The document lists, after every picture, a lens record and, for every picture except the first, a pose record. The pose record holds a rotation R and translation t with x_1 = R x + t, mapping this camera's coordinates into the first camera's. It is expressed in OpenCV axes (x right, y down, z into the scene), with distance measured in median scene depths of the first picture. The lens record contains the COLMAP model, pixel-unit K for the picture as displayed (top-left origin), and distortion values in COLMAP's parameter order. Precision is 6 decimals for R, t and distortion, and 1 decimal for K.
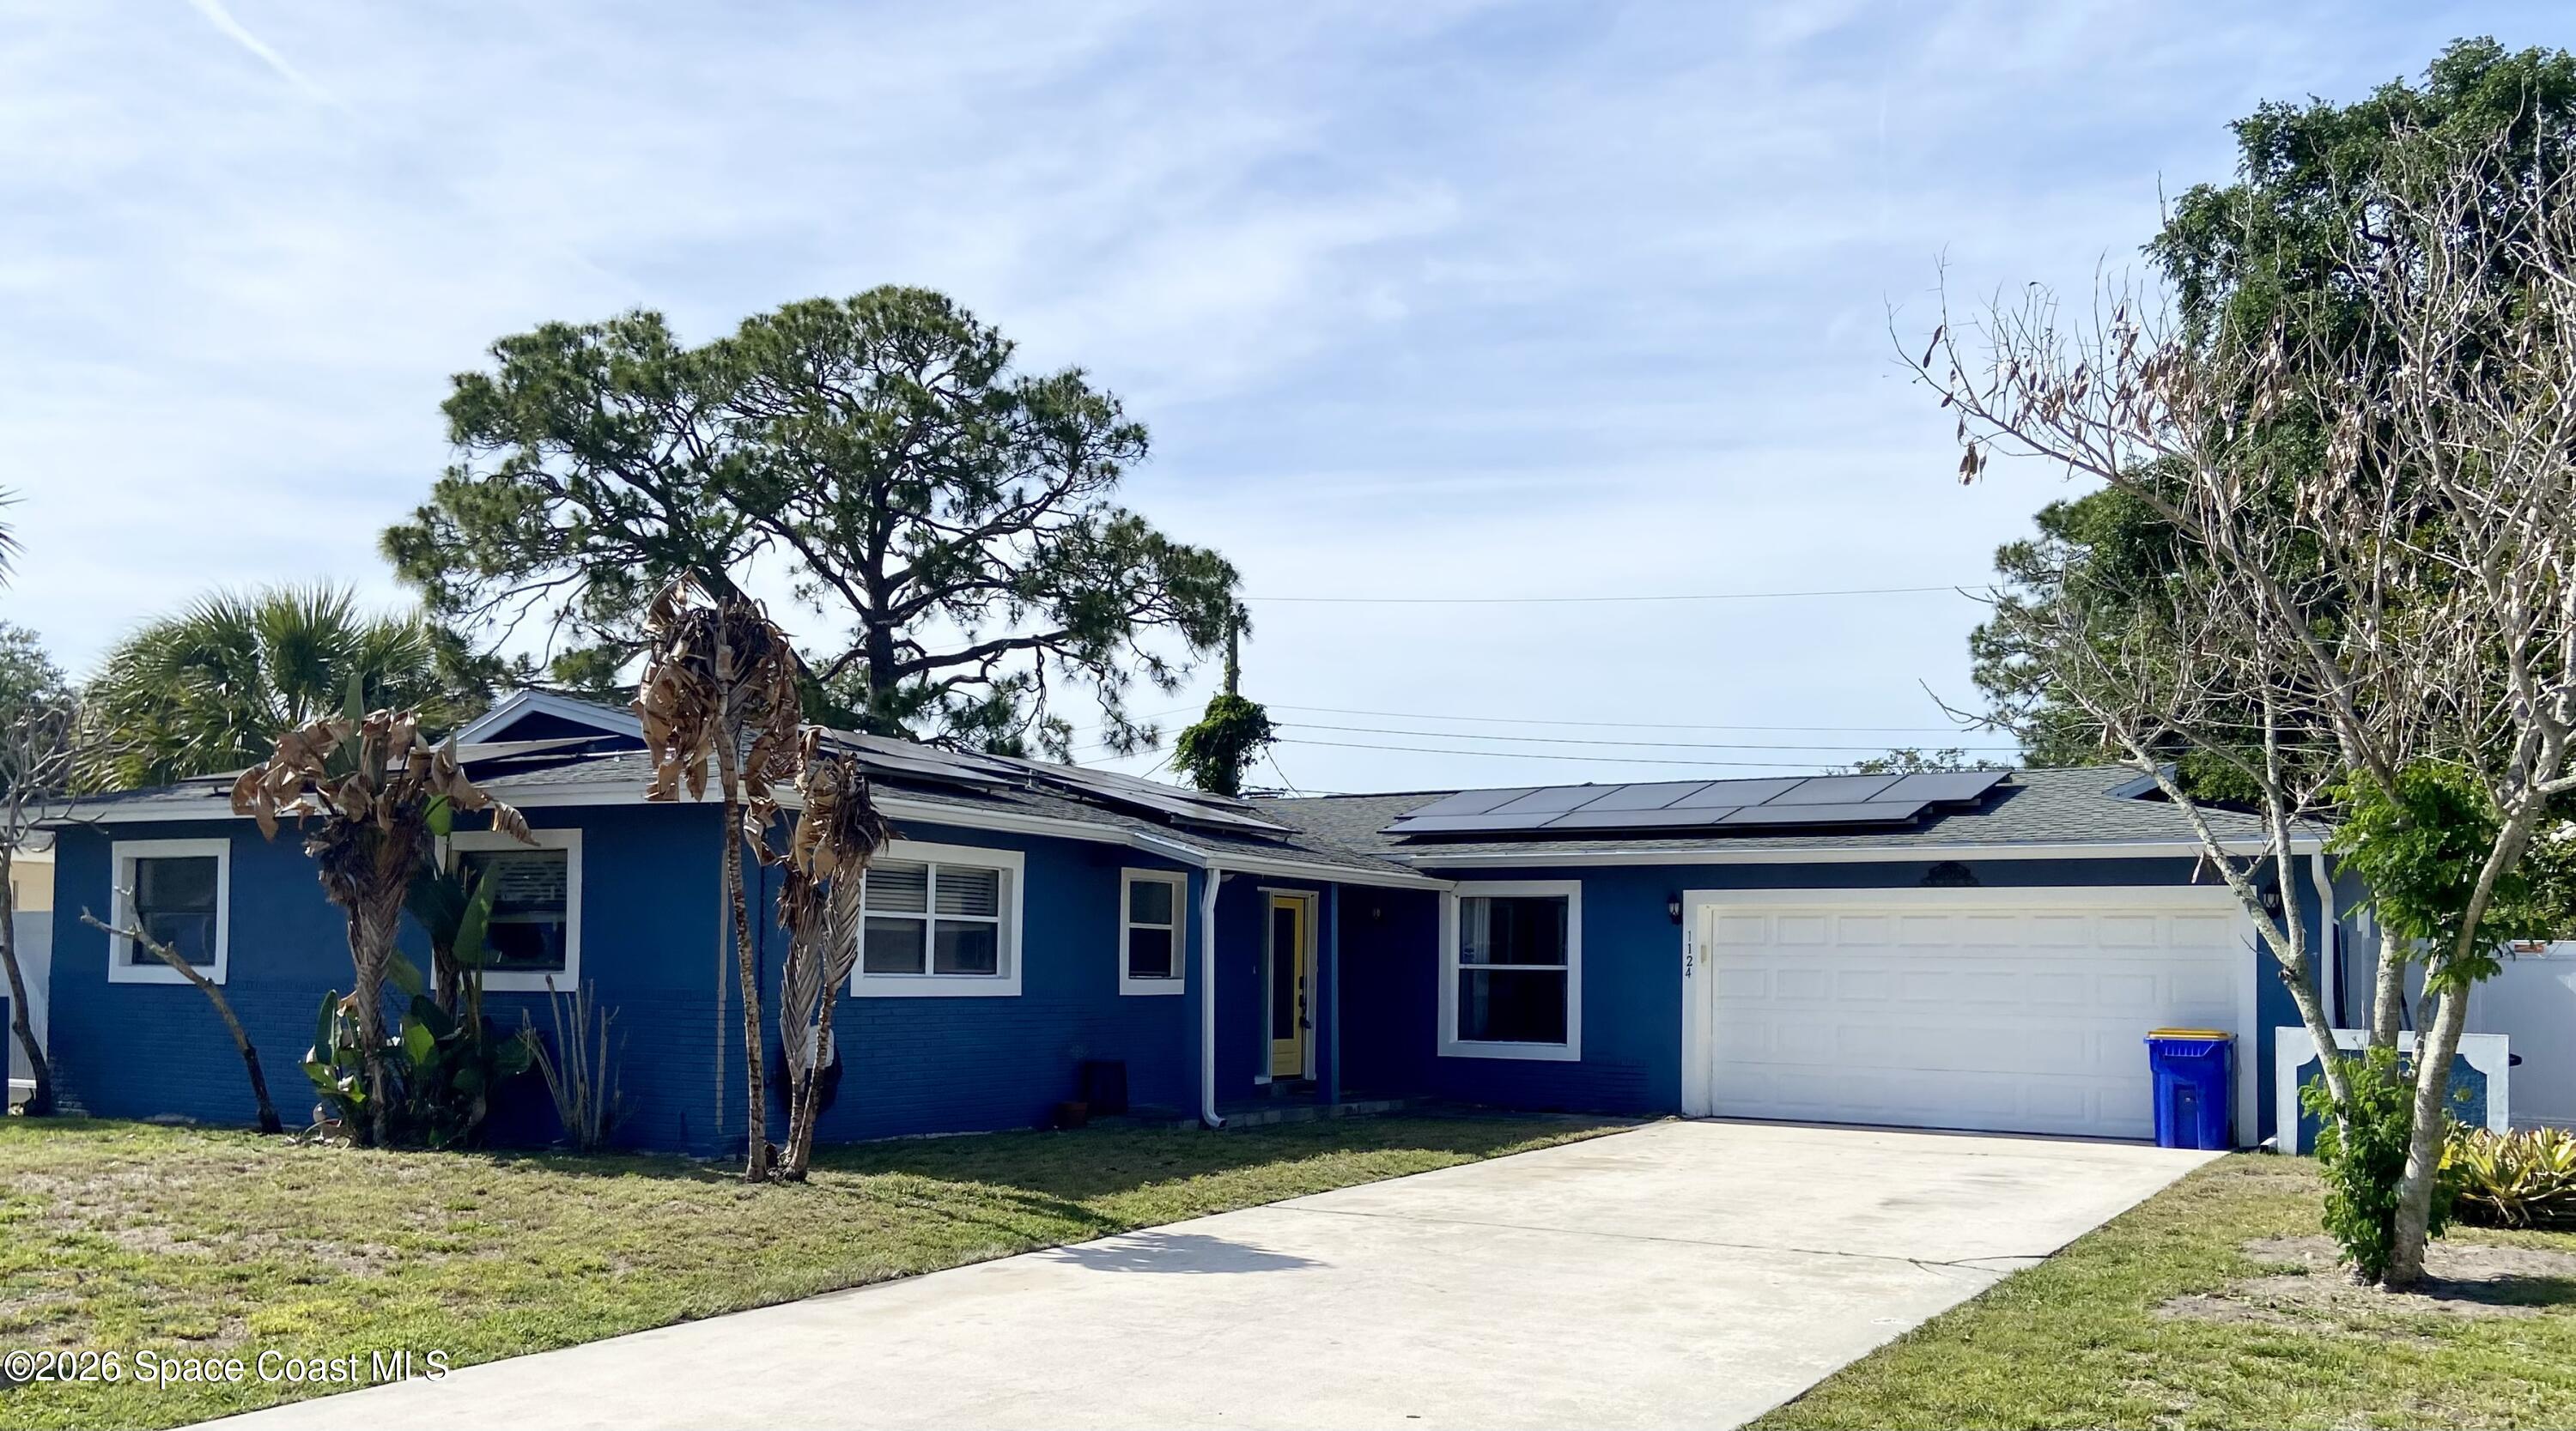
lens RADIAL K [[2161.8, 0, 1283.4], [0, 2161.8, 922.4], [0, 0, 1]] dist [0.145119, -0.181178]
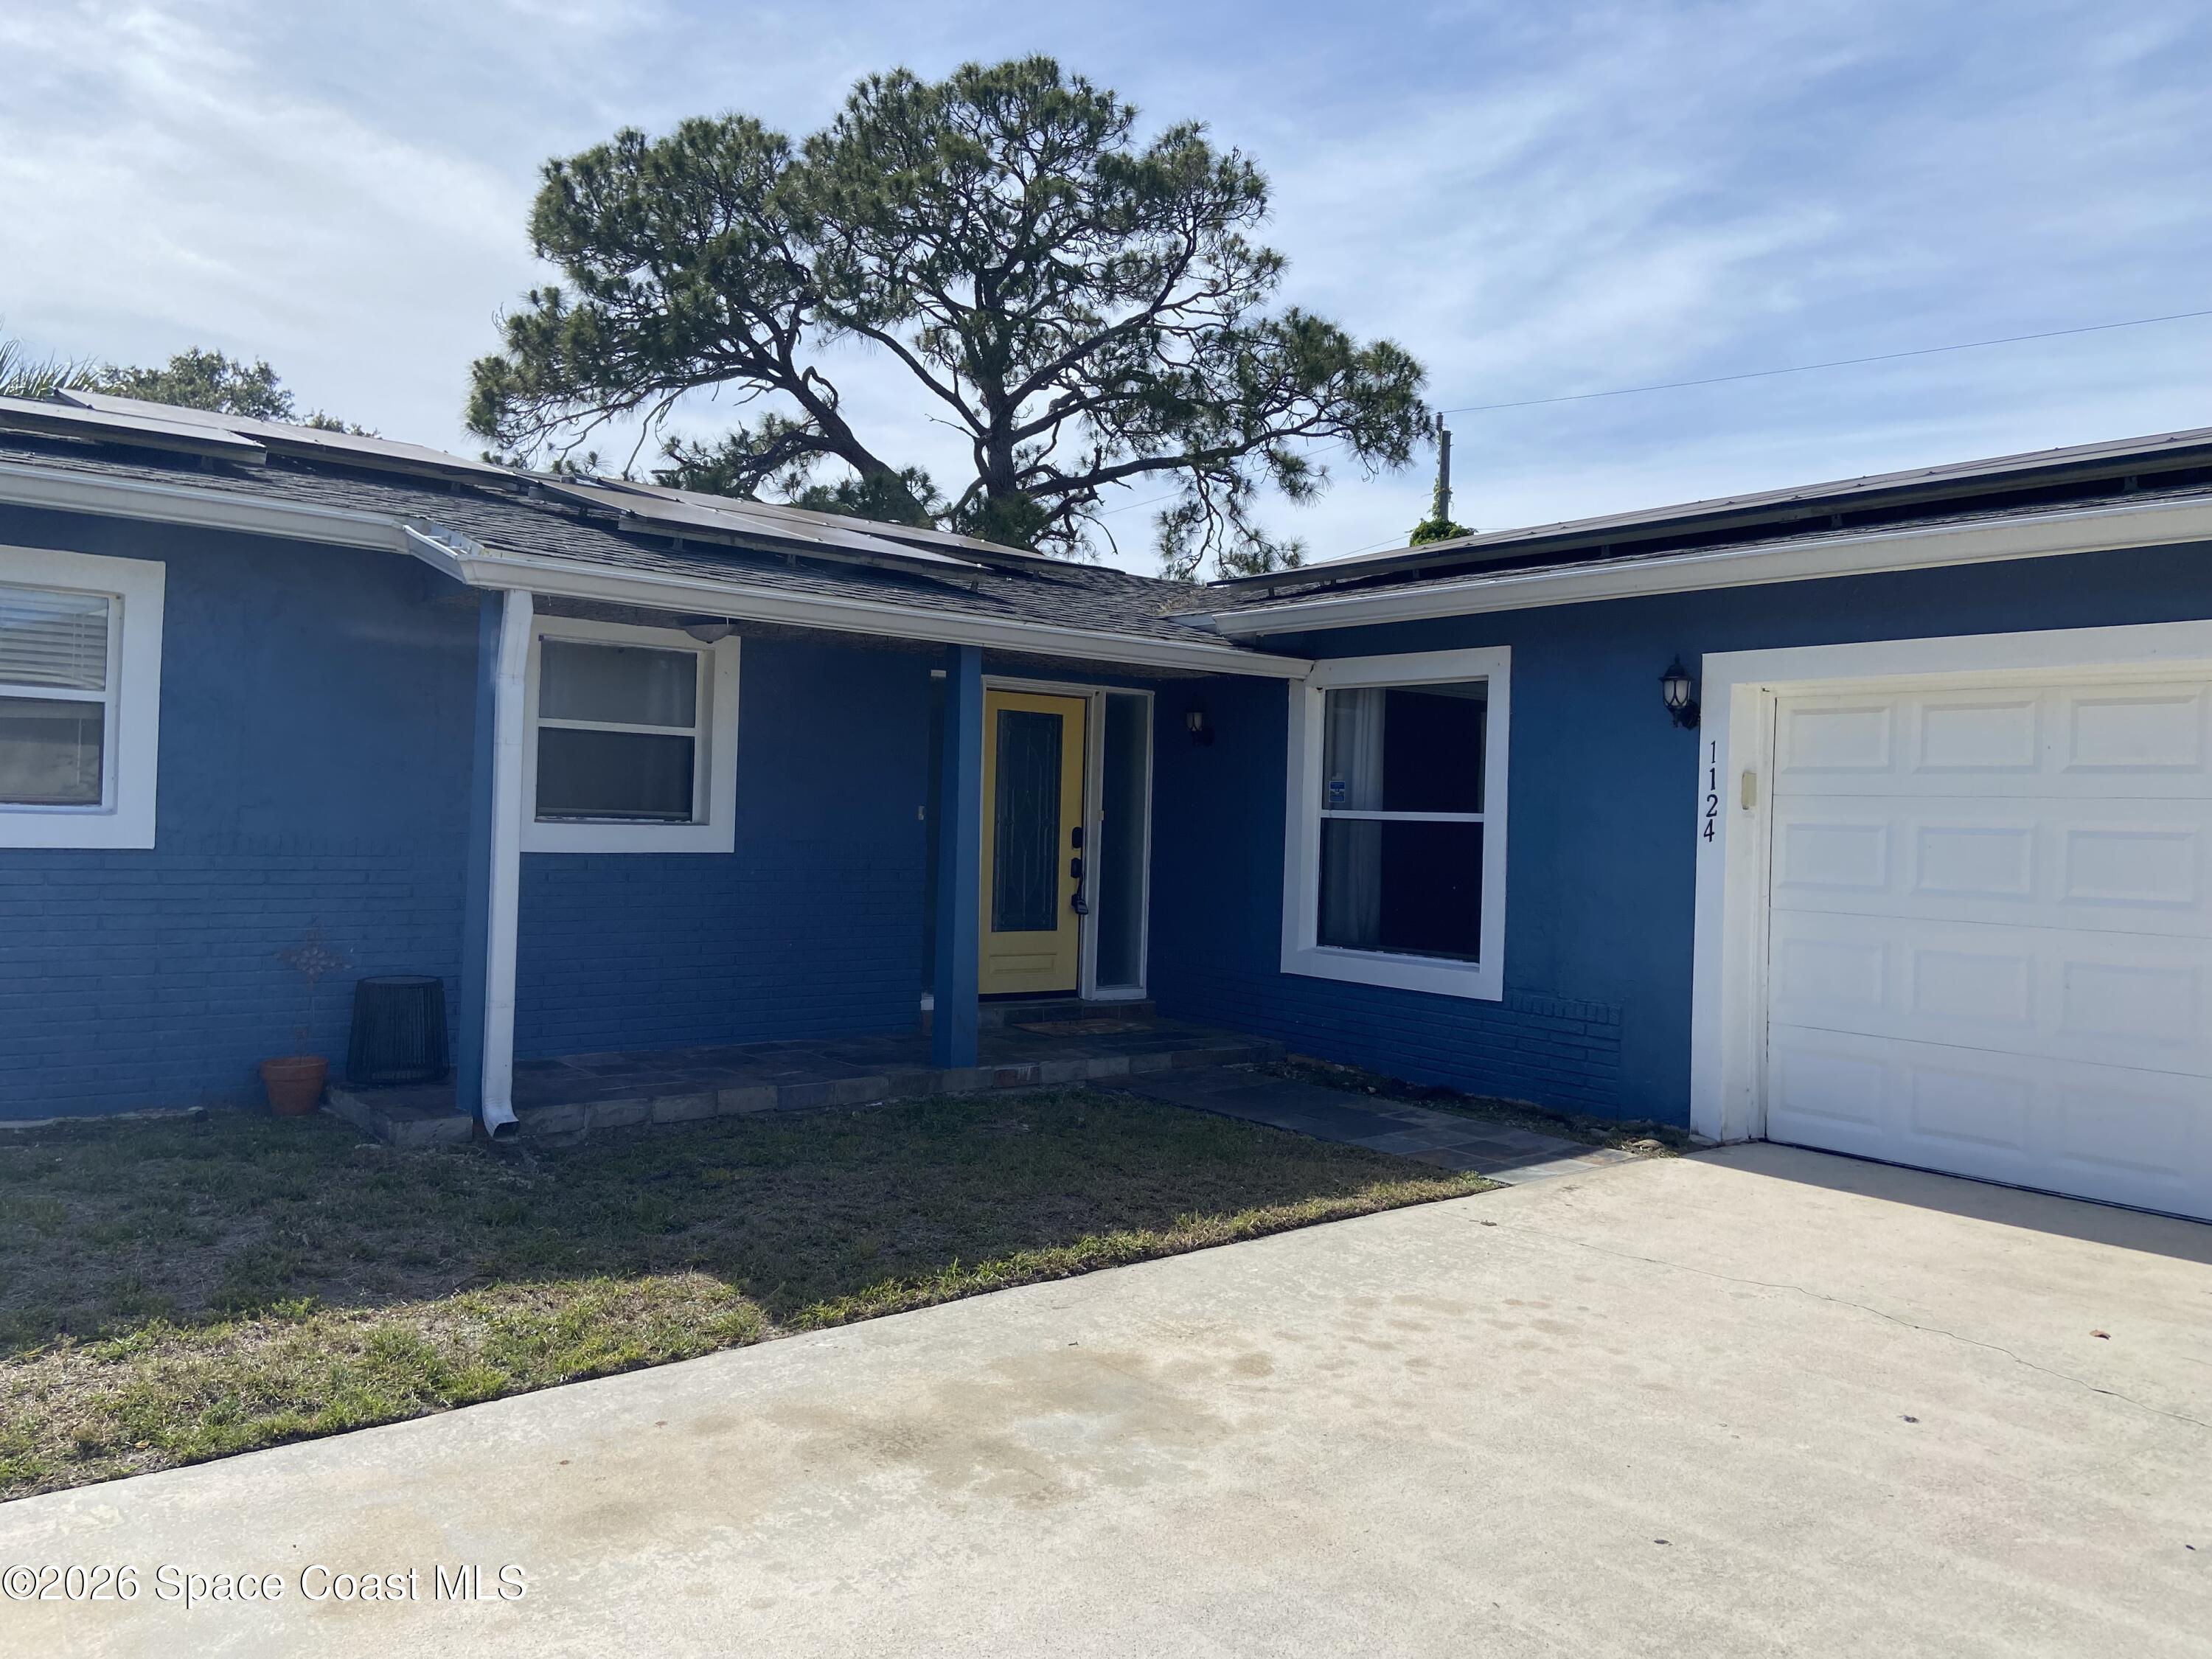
lens RADIAL K [[1639.6, 0, 1105.9], [0, 1639.6, 820.2], [0, 0, 1]] dist [0.108605, -0.130285]
pose [[0.930513, 0.016202, -0.365899, 0.130591], [-0.010532, 0.999792, 0.017485, 0.010805], [0.366106, -0.012416, 0.930490, 0.413987]]
